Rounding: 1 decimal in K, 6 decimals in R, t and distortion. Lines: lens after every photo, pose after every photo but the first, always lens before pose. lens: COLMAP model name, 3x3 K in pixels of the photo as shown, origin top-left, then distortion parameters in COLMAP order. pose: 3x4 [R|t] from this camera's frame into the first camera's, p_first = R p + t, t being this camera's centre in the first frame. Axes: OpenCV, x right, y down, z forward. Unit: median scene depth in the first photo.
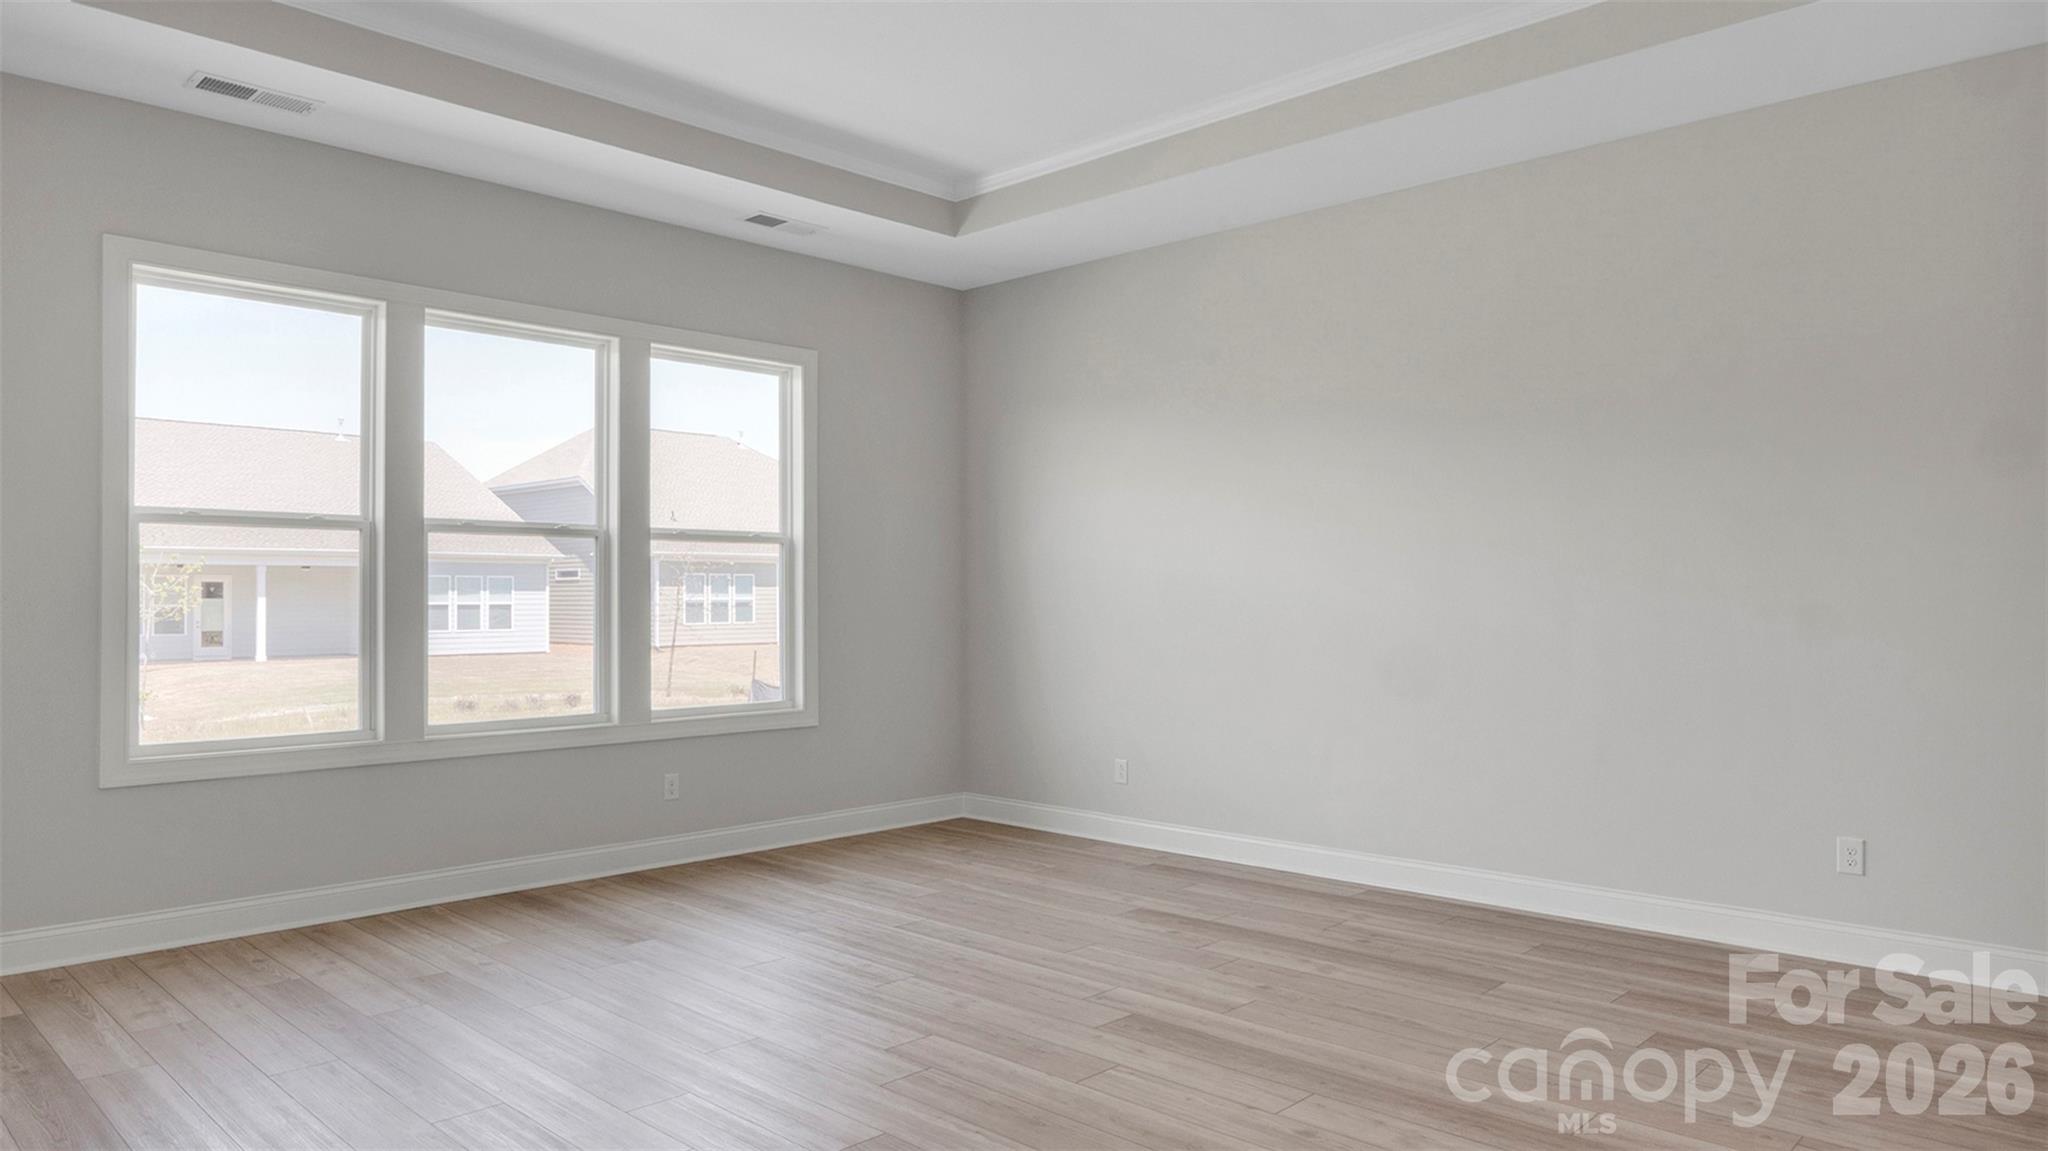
lens RADIAL K [[1310.5, 0, 1024.0], [0, 1310.5, 575.5], [0, 0, 1]] dist [-0.004880, -0.000193]
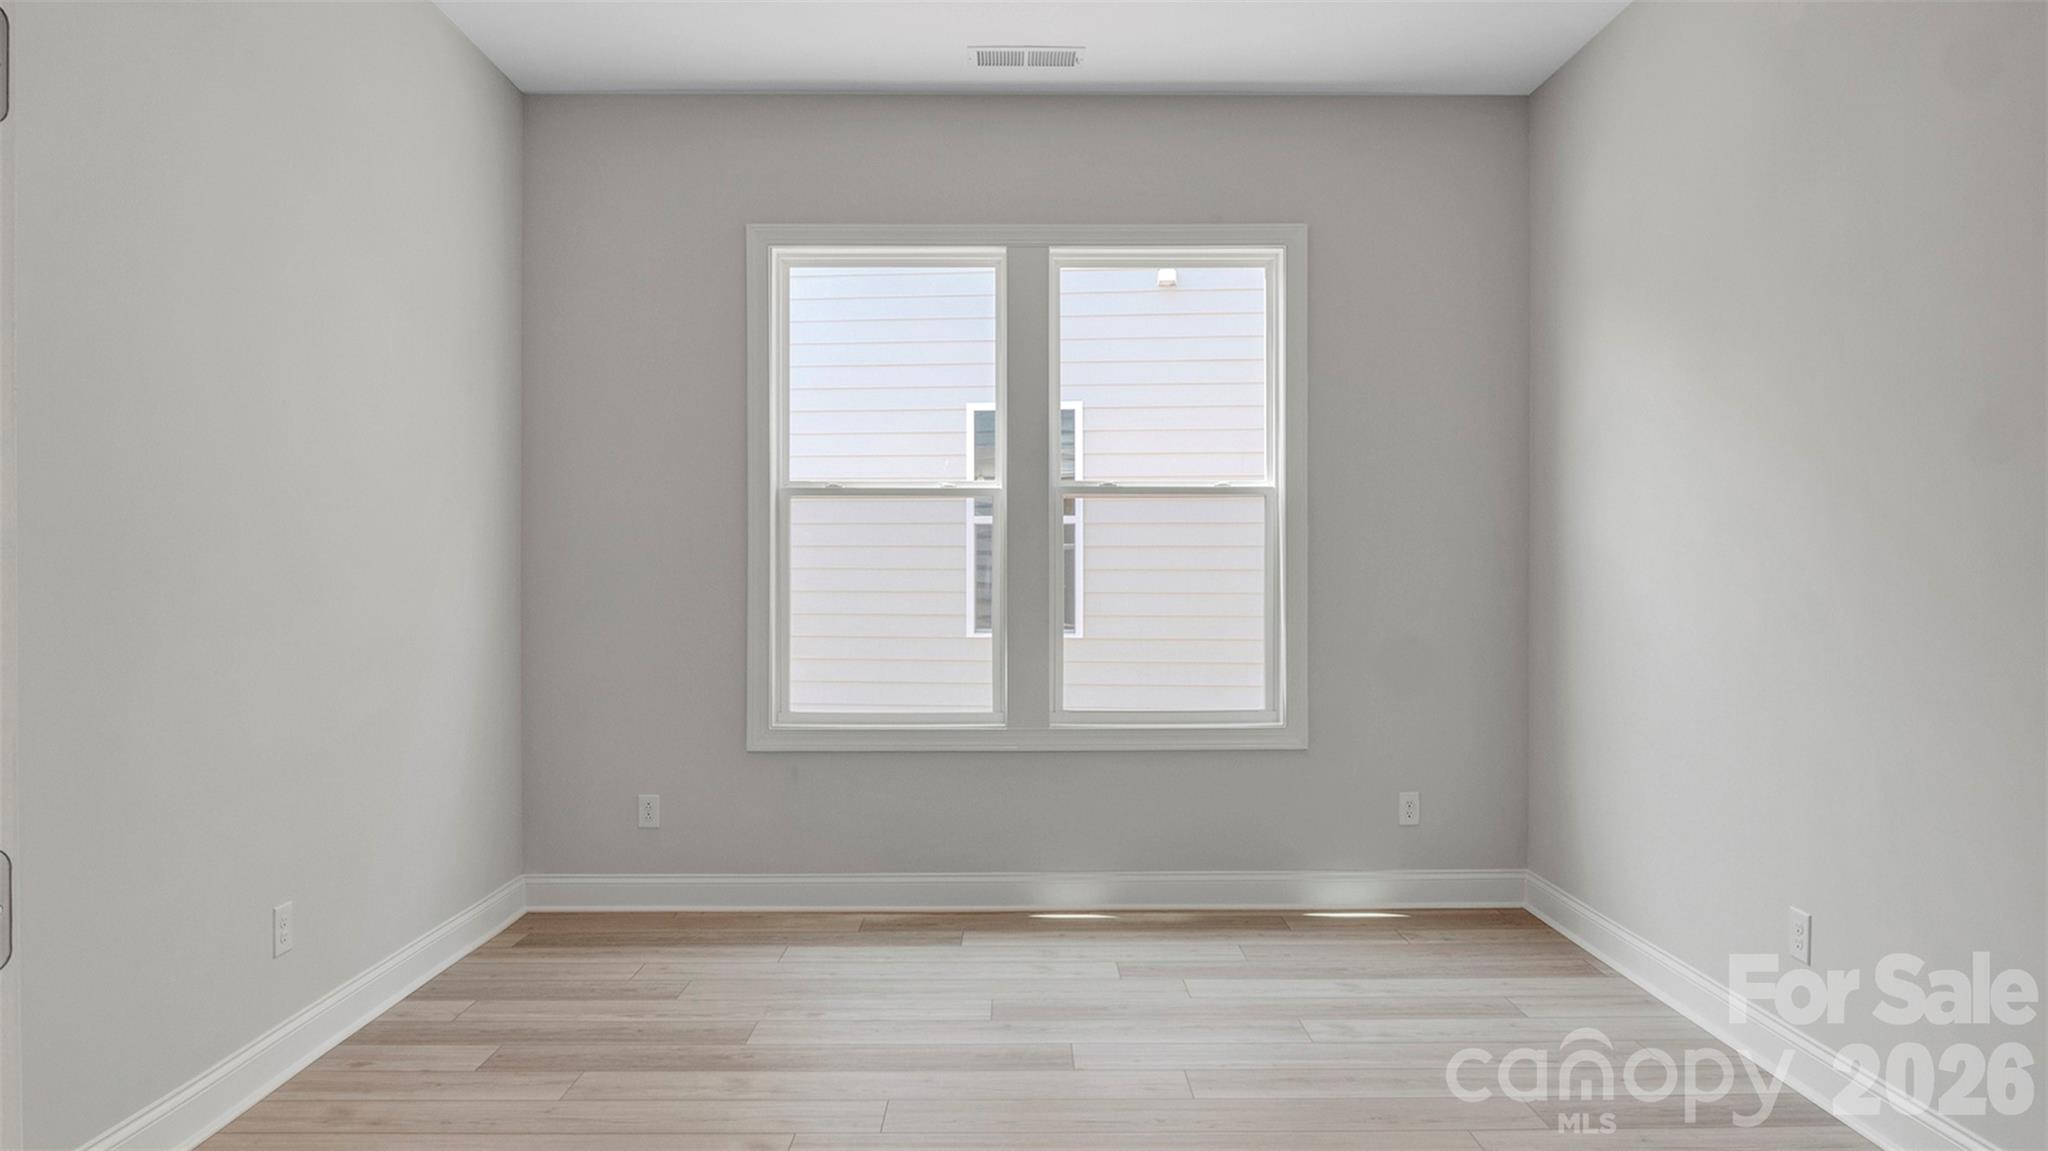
lens RADIAL K [[1486.1, 0, 1024.0], [0, 1486.1, 575.5], [0, 0, 1]] dist [-0.004304, -0.000474]
pose [[0.711569, 0.000919, -0.702616, 0.282590], [0.014685, 0.999761, 0.016181, 0.004414], [0.702463, -0.021832, 0.711386, 0.296322]]
